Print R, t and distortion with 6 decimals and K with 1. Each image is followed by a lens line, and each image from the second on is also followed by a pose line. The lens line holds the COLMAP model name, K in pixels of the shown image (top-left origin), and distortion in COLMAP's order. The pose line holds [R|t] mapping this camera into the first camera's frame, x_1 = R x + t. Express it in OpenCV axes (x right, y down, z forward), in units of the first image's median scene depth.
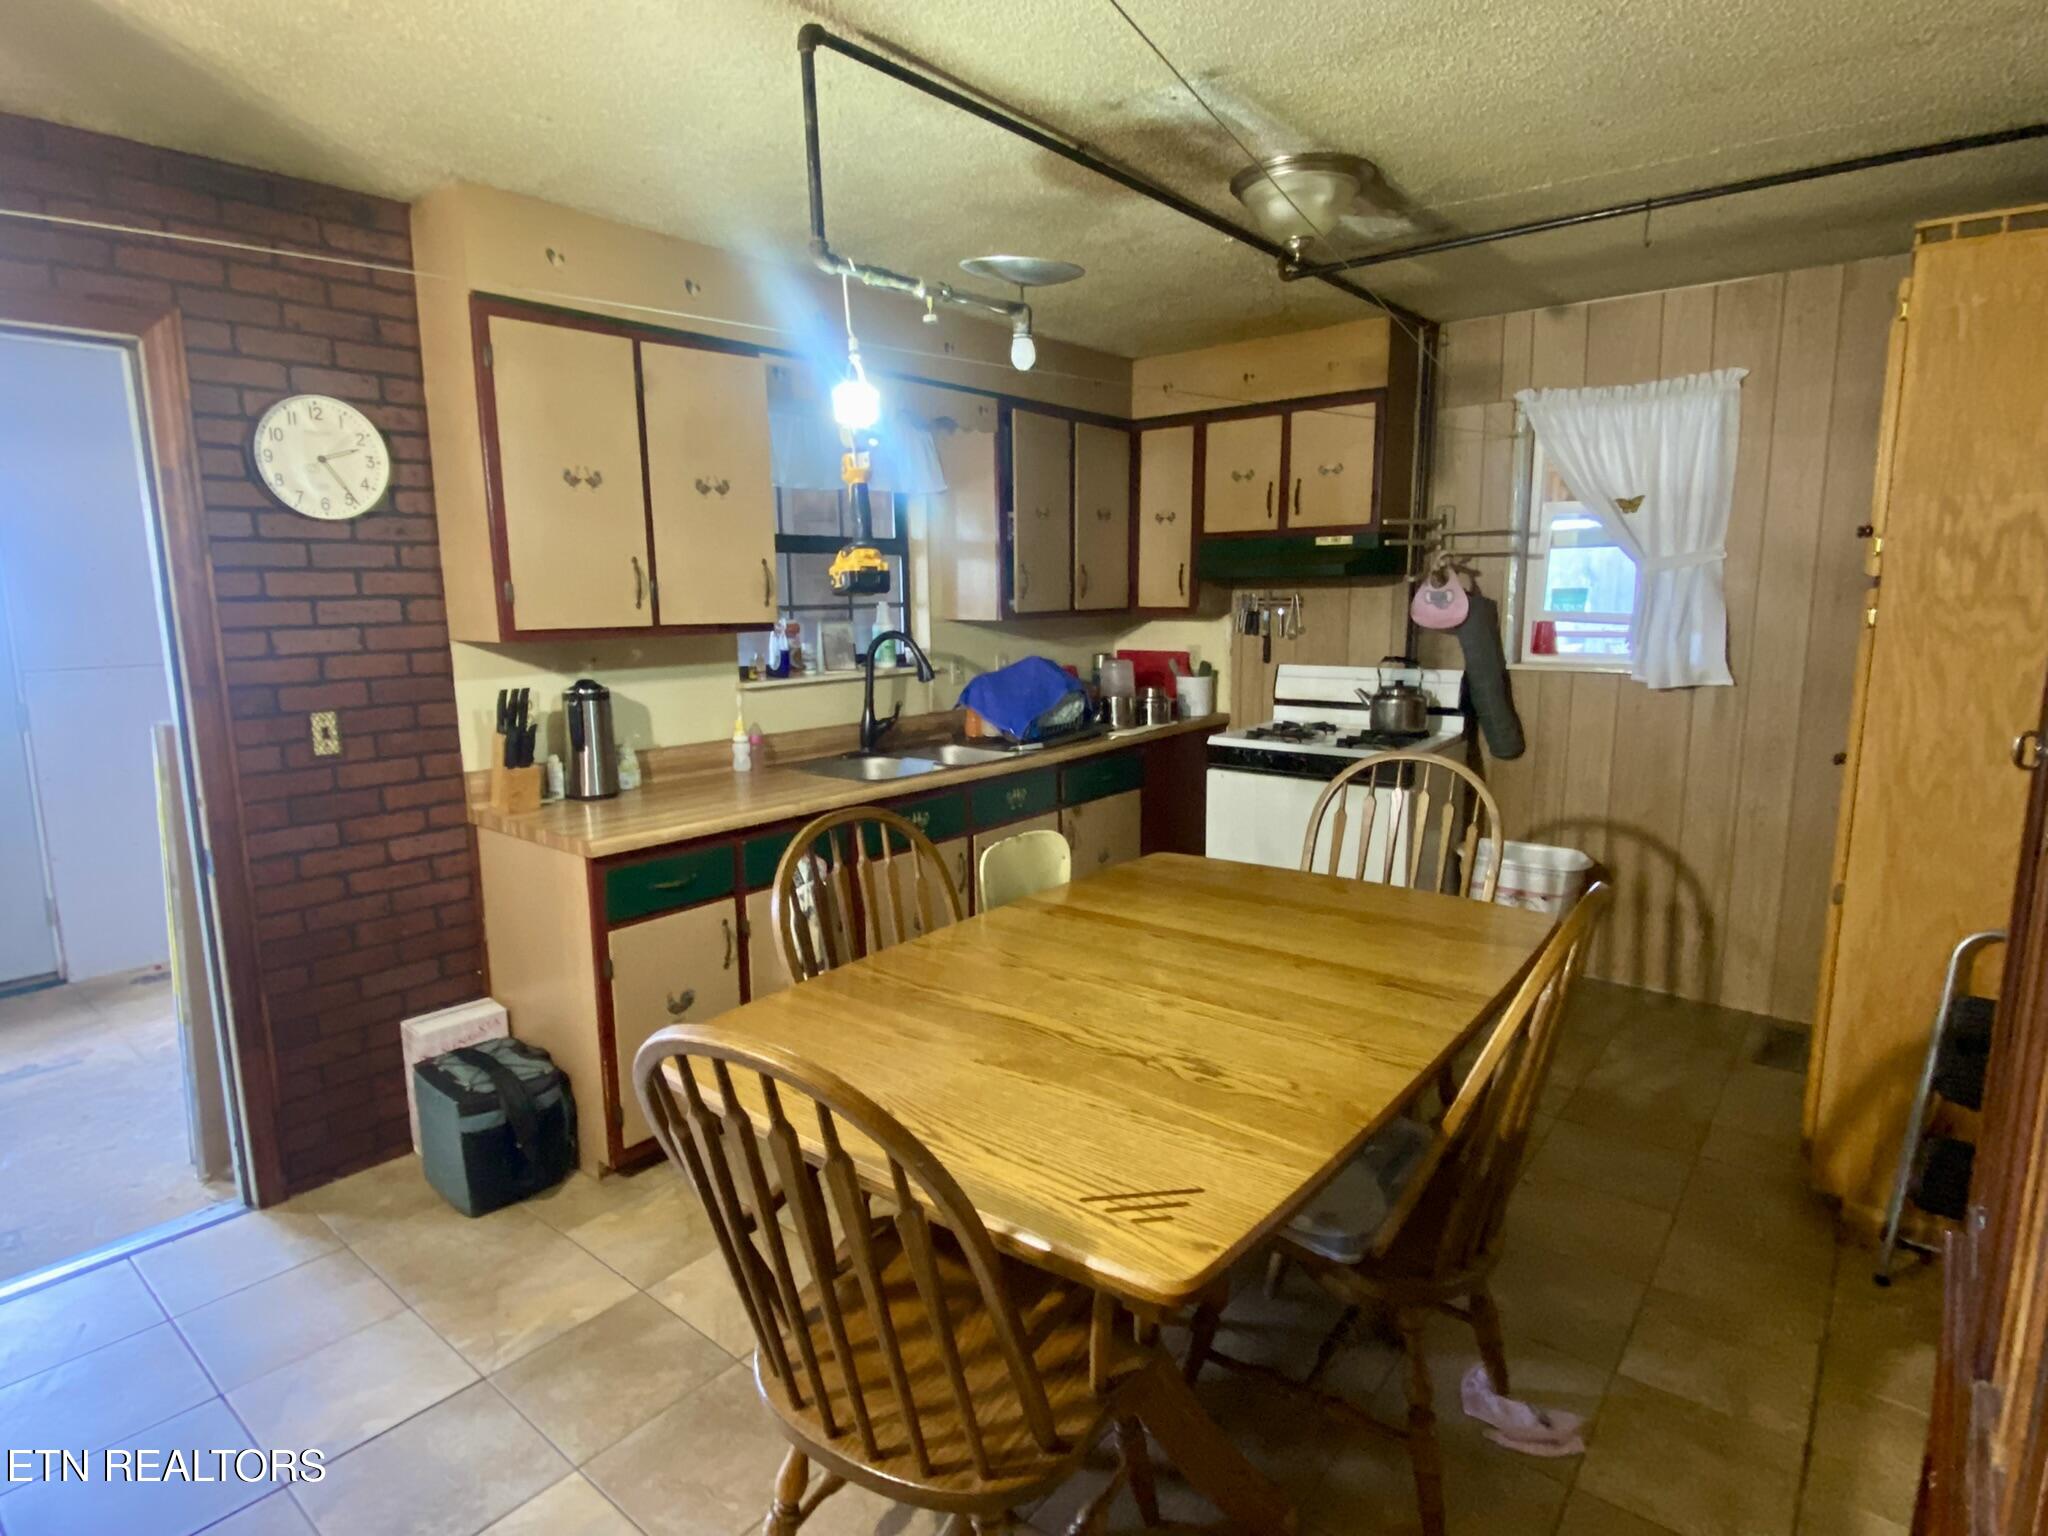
lens RADIAL K [[1096.5, 0, 1025.7], [0, 1096.5, 766.8], [0, 0, 1]] dist [0.008309, -0.003564]
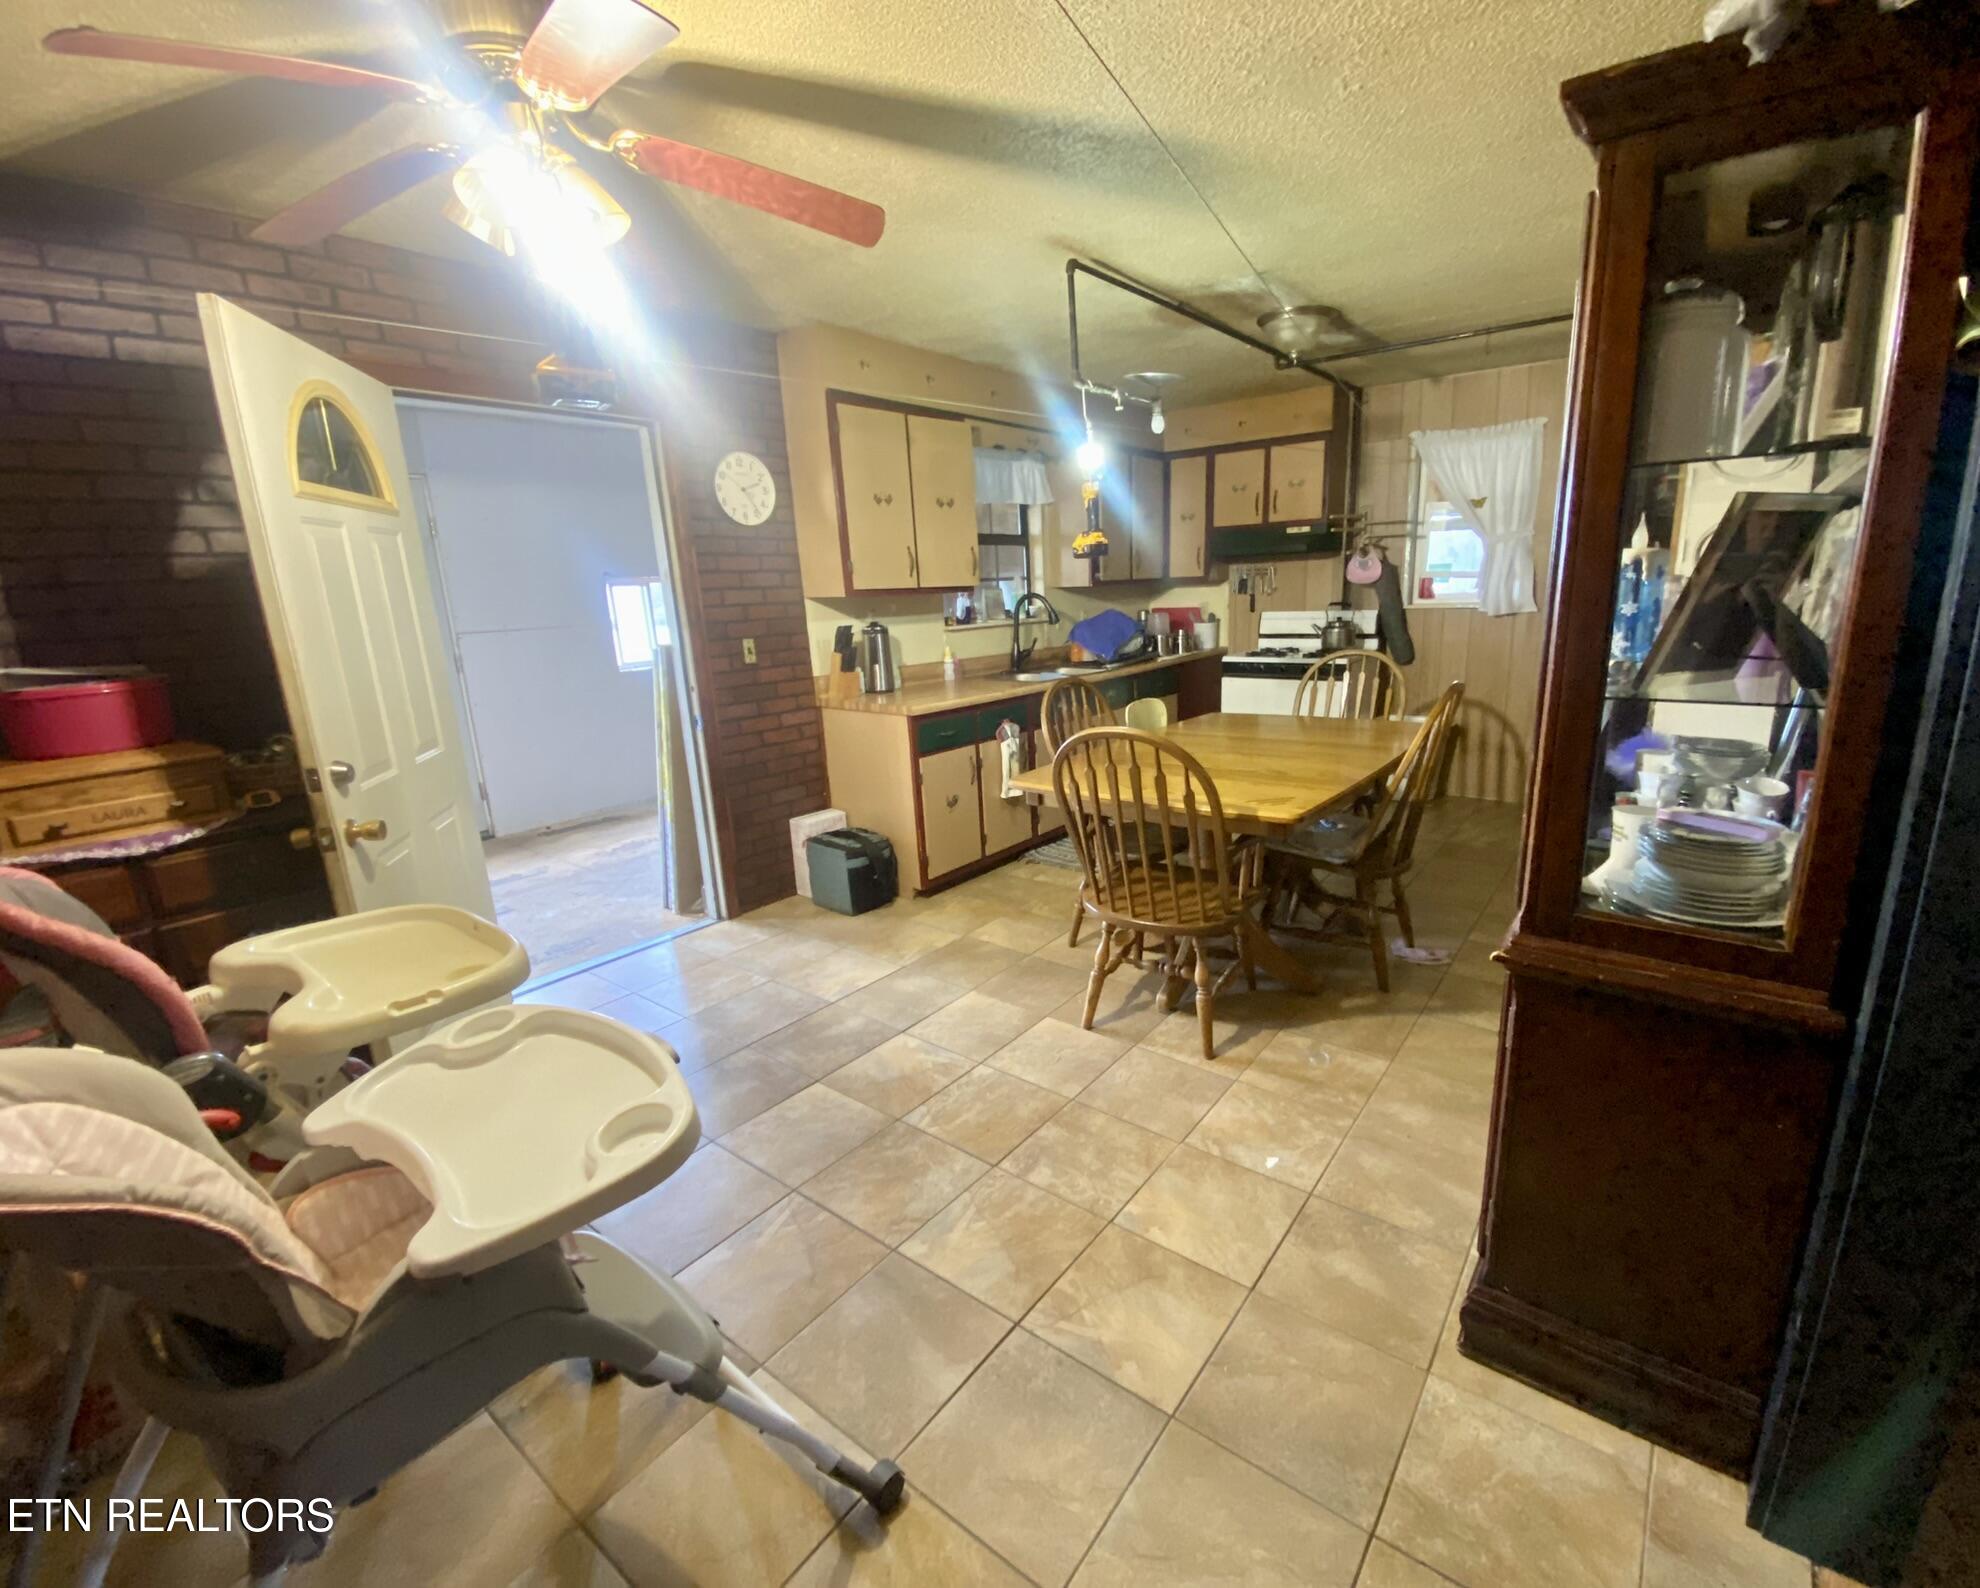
lens RADIAL K [[872.2, 0, 1060.5], [0, 872.2, 801.8], [0, 0, 1]] dist [0.020176, -0.000716]
pose [[0.997950, -0.037411, 0.051917, -0.200978], [0.033114, 0.996141, 0.081283, 0.100882], [-0.054758, -0.079398, 0.995338, -0.389549]]
